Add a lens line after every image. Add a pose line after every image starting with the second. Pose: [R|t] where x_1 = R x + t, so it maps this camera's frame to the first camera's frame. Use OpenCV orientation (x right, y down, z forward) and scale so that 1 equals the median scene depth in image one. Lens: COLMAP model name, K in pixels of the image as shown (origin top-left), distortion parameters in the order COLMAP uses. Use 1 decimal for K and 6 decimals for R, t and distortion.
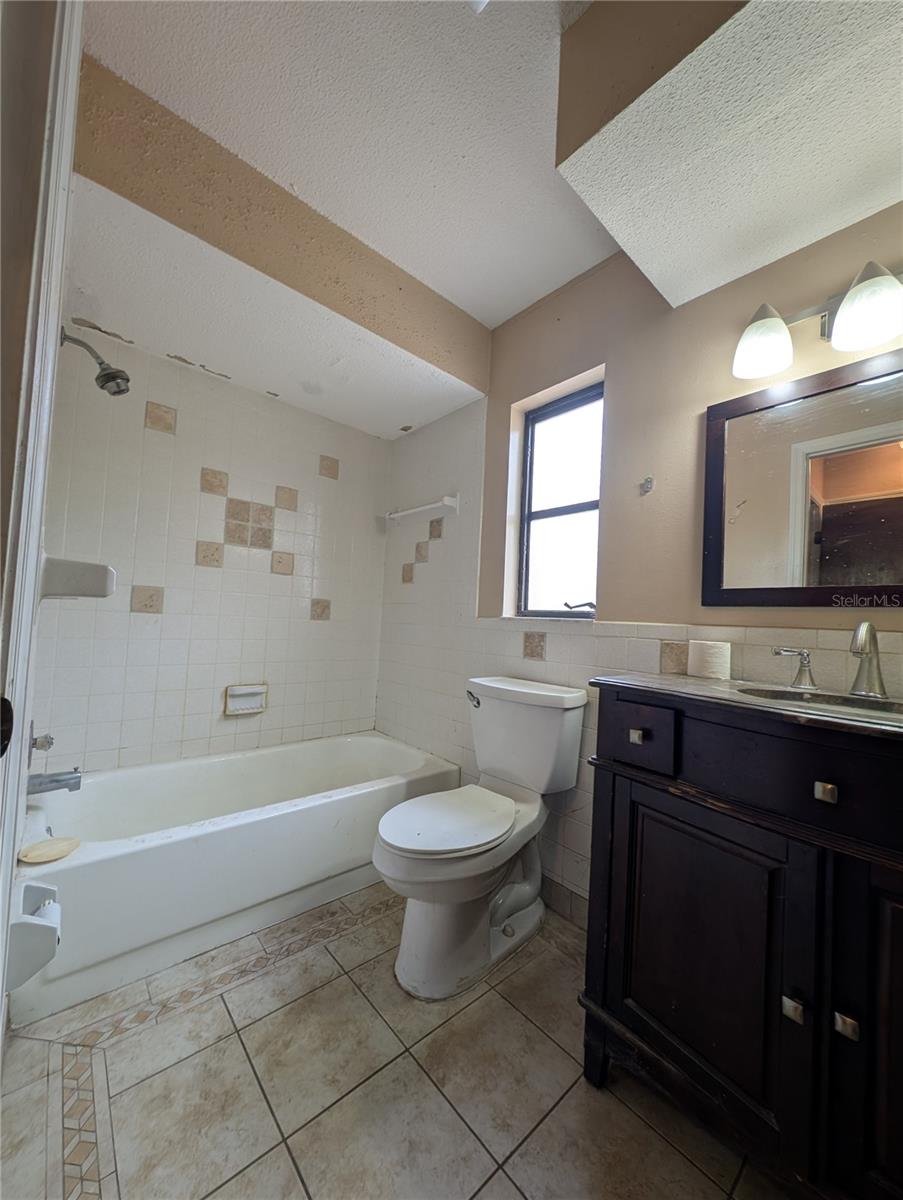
lens RADIAL K [[450.3, 0, 451.5], [0, 450.3, 600.0], [0, 0, 1]] dist [-0.000551, -0.000133]
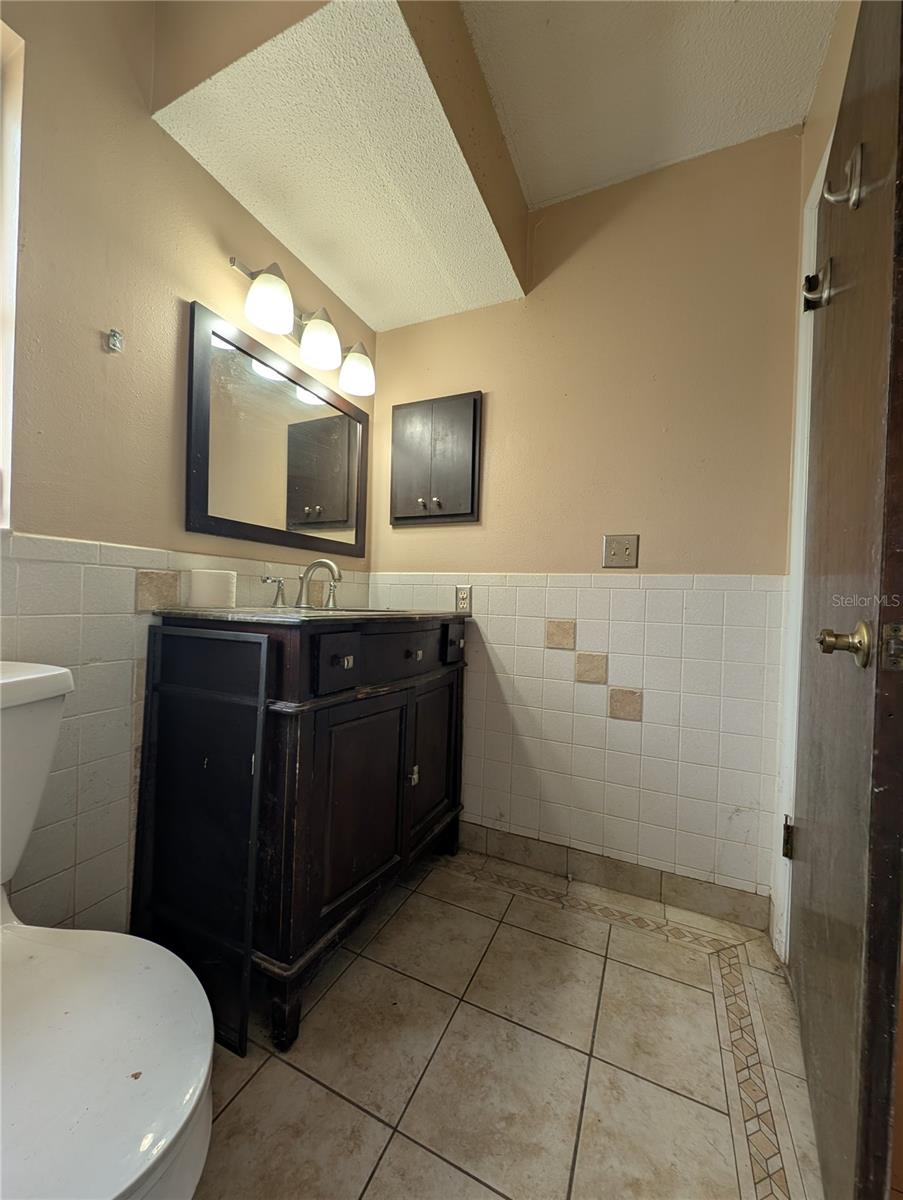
lens RADIAL K [[450.3, 0, 451.5], [0, 450.3, 600.0], [0, 0, 1]] dist [-0.000551, -0.000133]
pose [[-0.393072, -0.064022, 0.917276, -0.615058], [-0.096962, 0.994897, 0.027890, 0.097379], [-0.914381, -0.077978, -0.397274, 1.135809]]
